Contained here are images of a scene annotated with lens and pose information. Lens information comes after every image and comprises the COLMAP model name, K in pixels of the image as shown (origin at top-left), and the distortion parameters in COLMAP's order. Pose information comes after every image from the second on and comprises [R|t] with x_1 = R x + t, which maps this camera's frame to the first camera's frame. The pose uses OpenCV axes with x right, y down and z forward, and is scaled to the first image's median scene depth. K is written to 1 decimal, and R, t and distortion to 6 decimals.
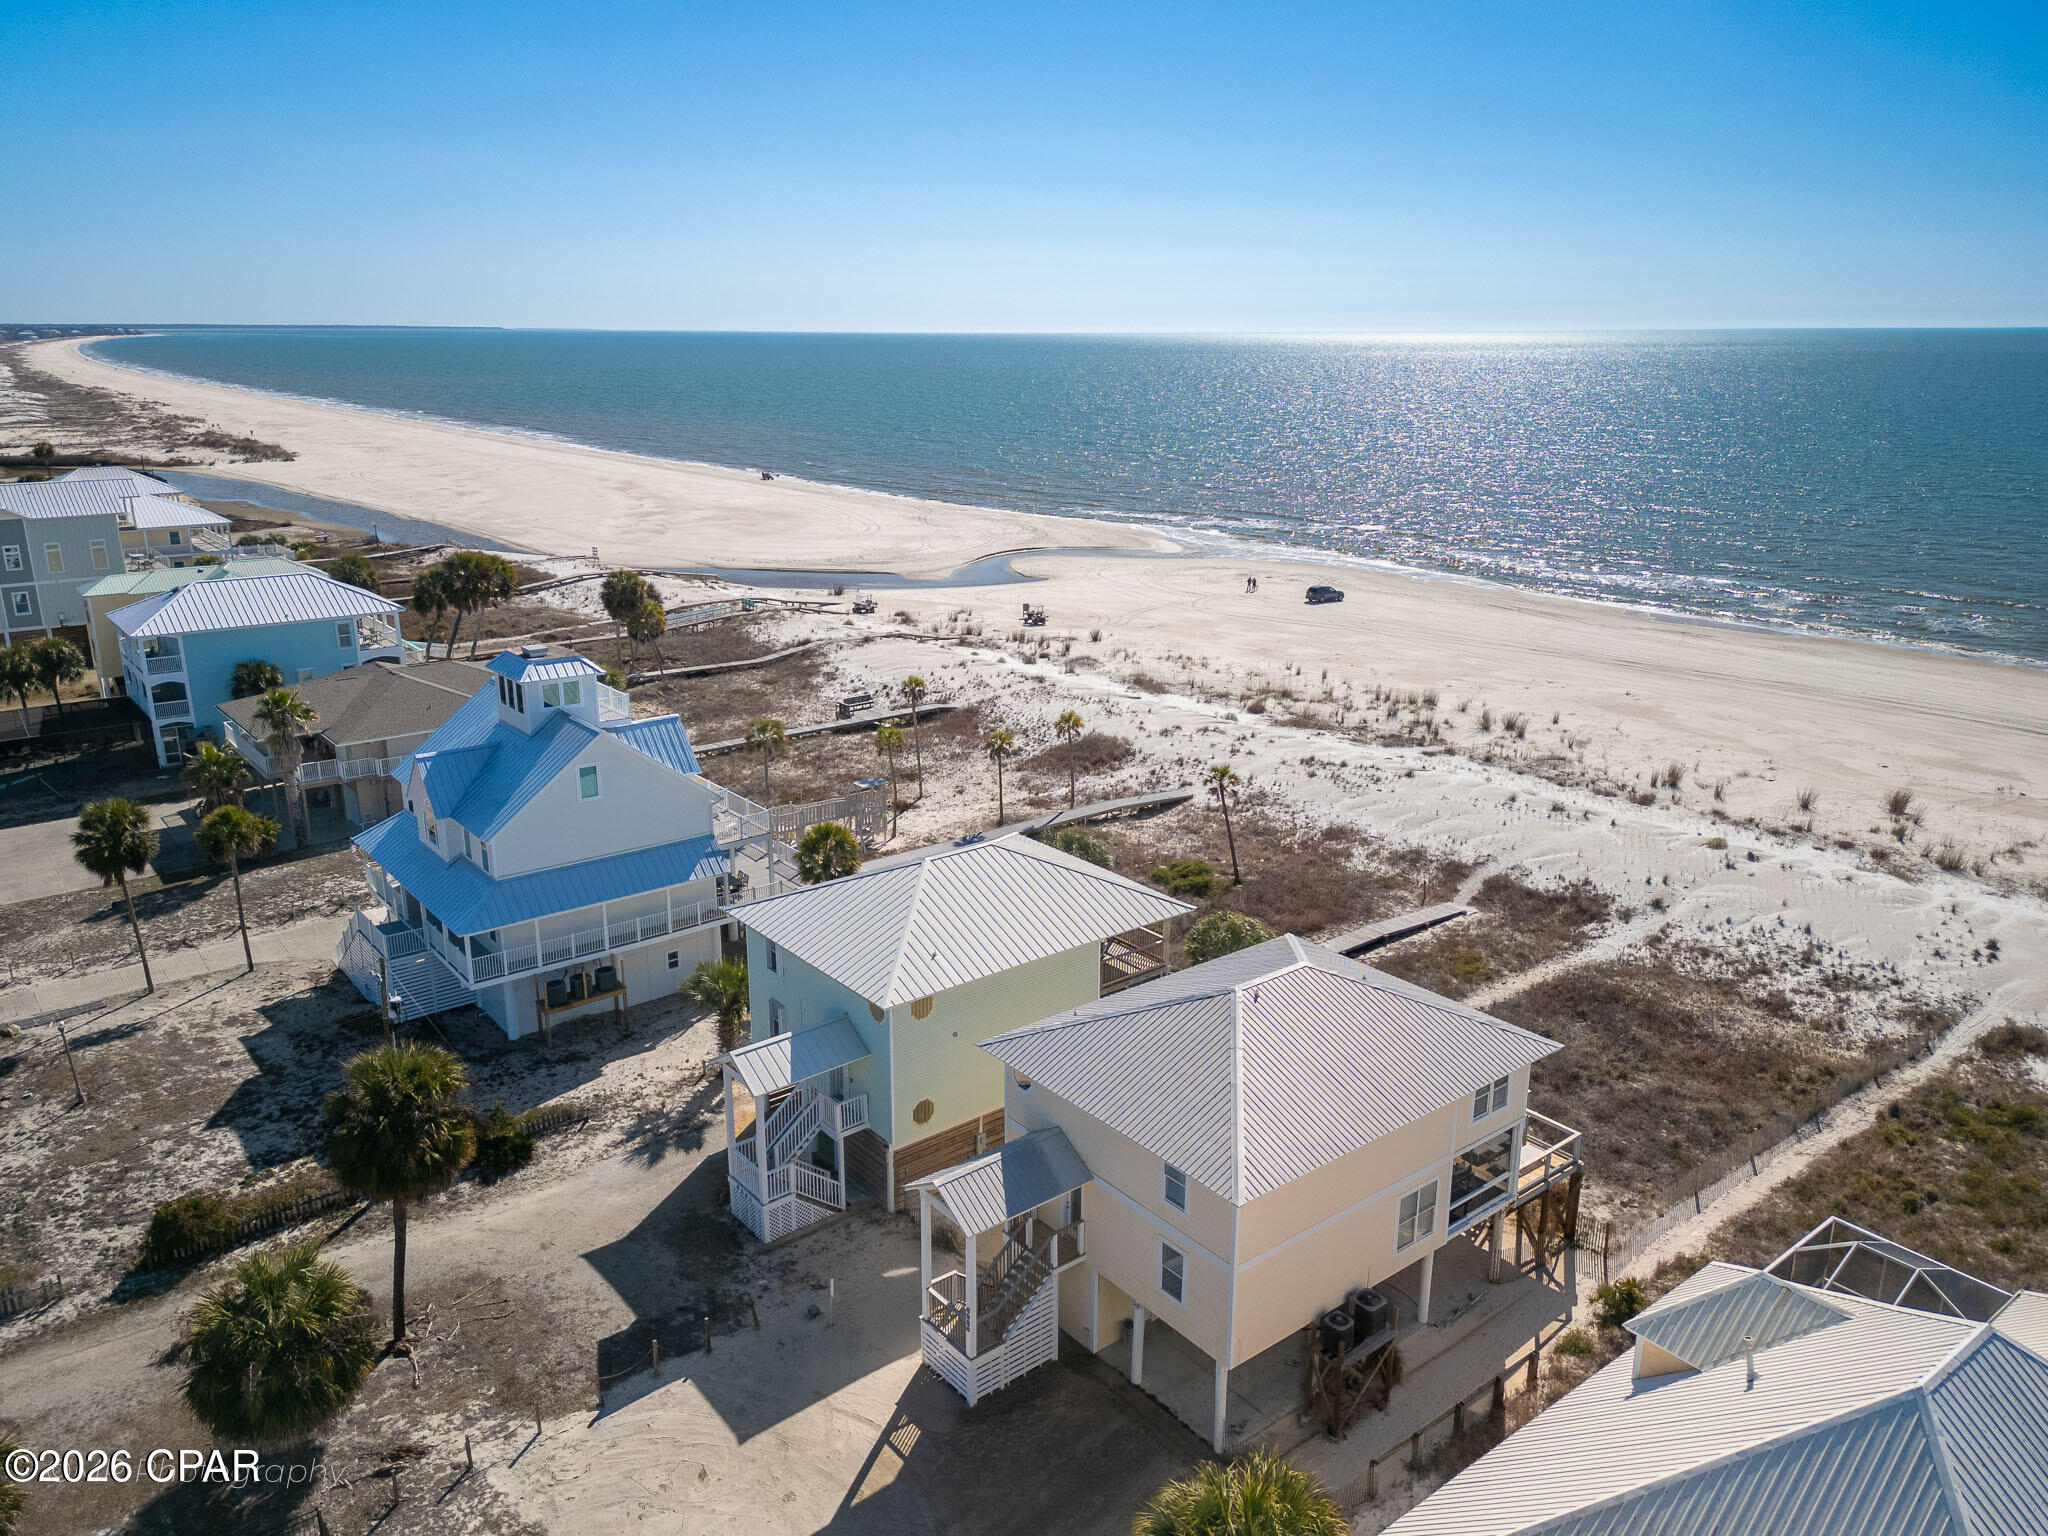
lens RADIAL K [[1477.8, 0, 1094.6], [0, 1477.8, 768.3], [0, 0, 1]] dist [0.042833, -0.001900]
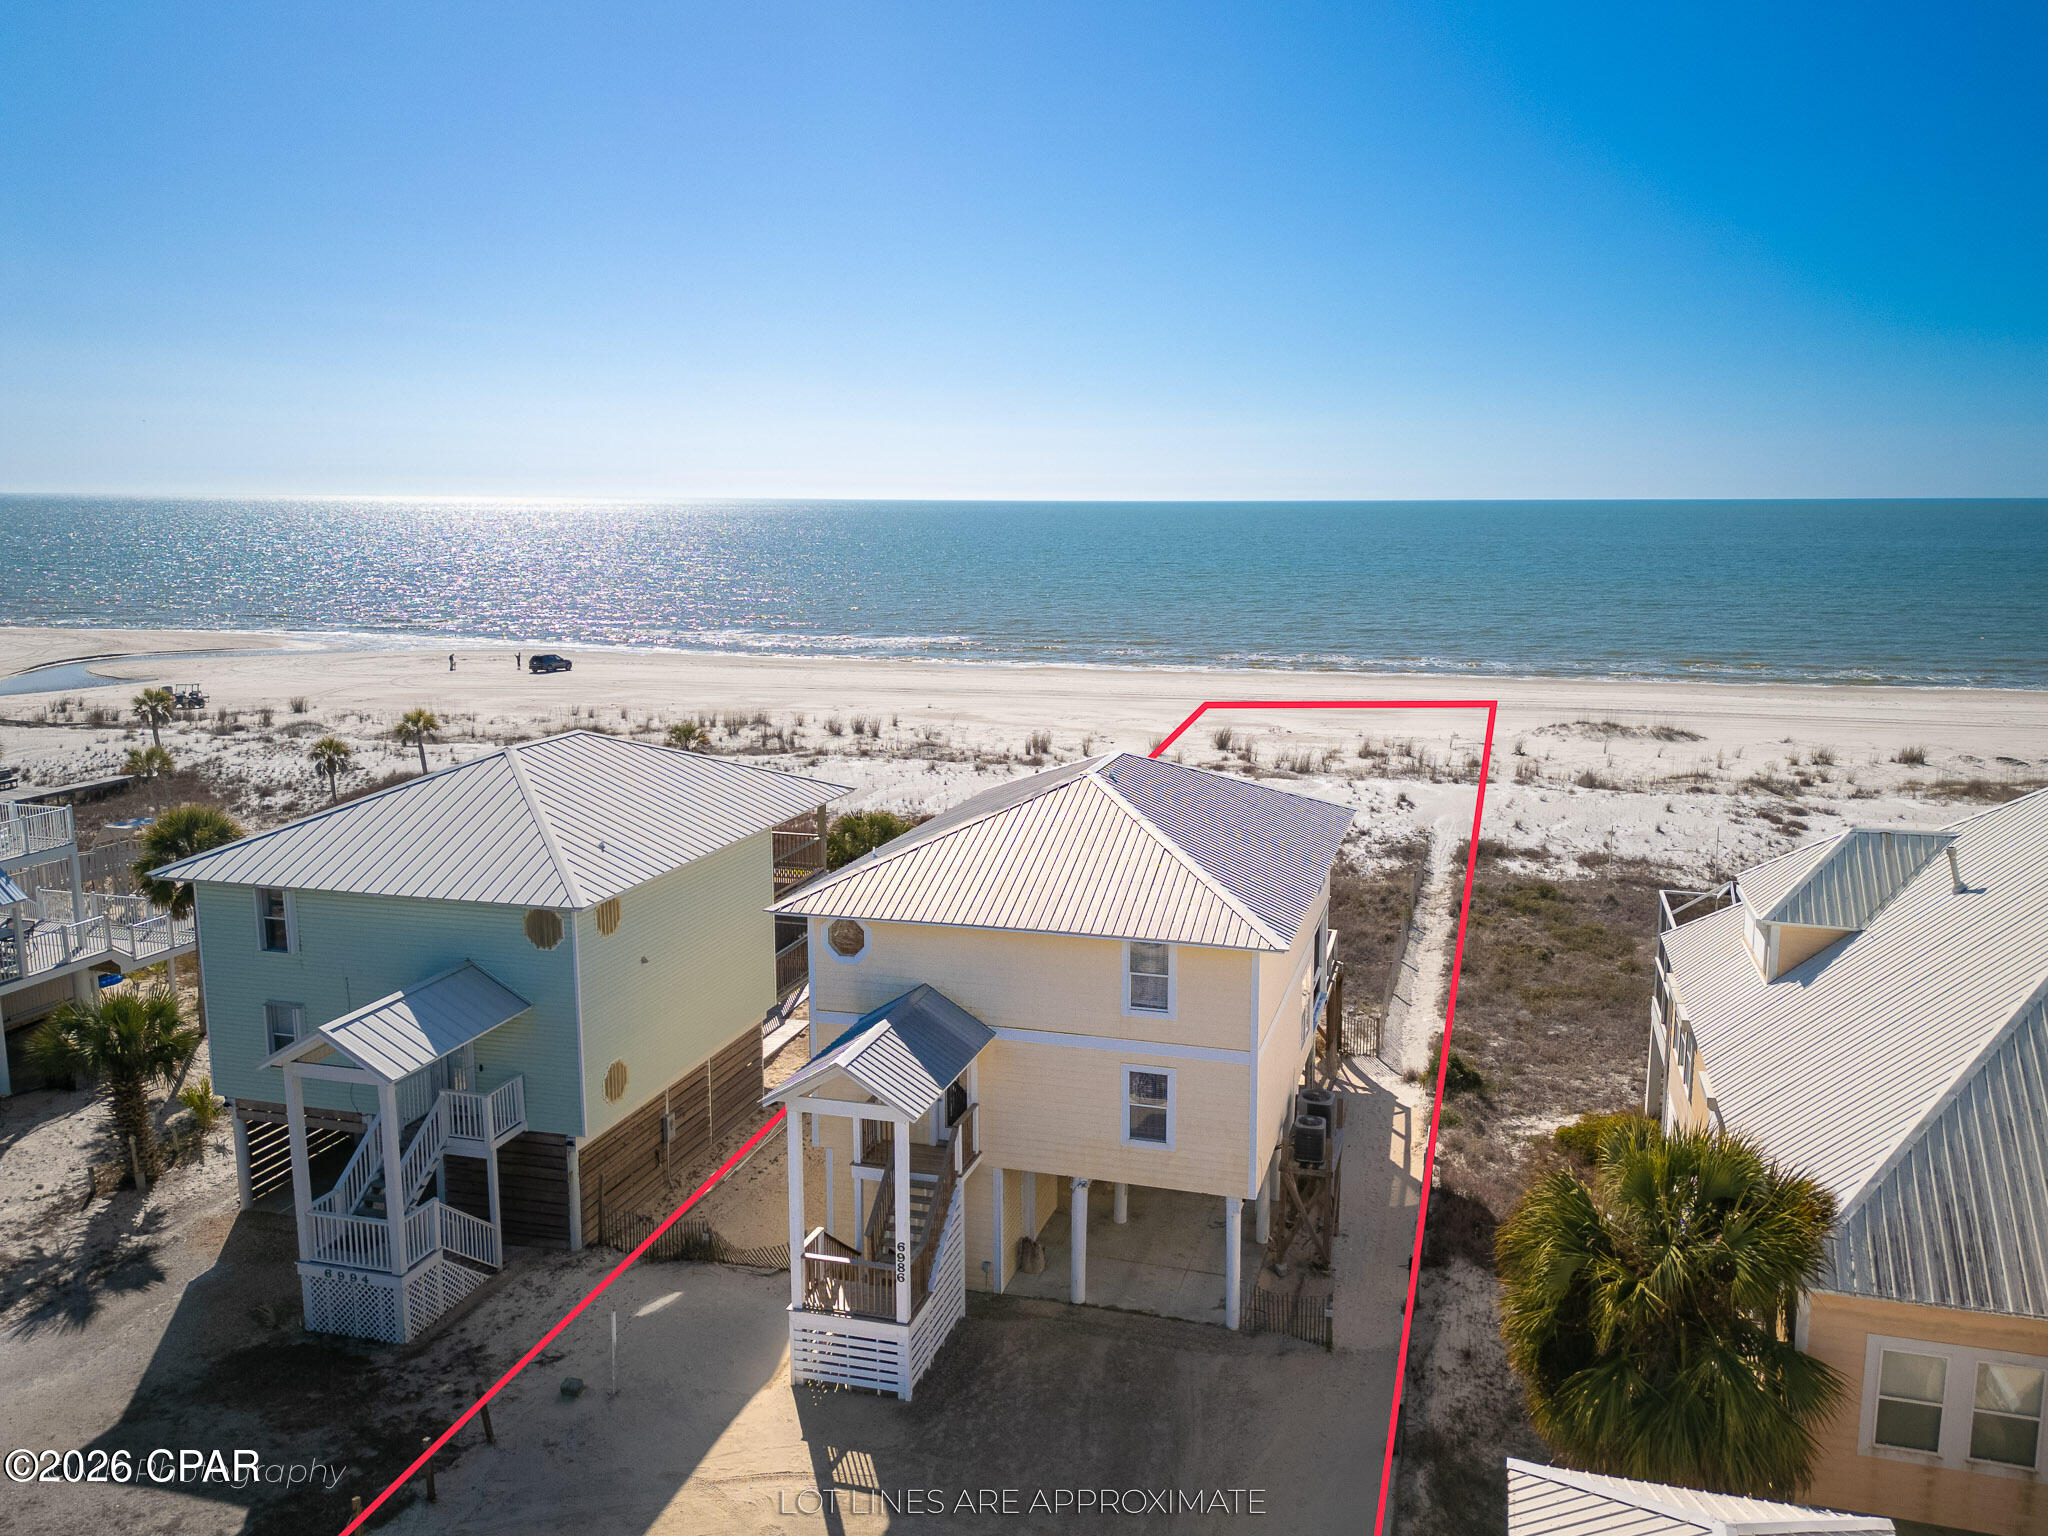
lens RADIAL K [[1477.8, 0, 1094.6], [0, 1477.8, 768.3], [0, 0, 1]] dist [0.042833, -0.001900]
pose [[0.810849, -0.106567, 0.575472, -0.296207], [0.172081, 0.983230, -0.060388, 0.160992], [-0.559386, 0.147993, 0.815589, 0.287307]]
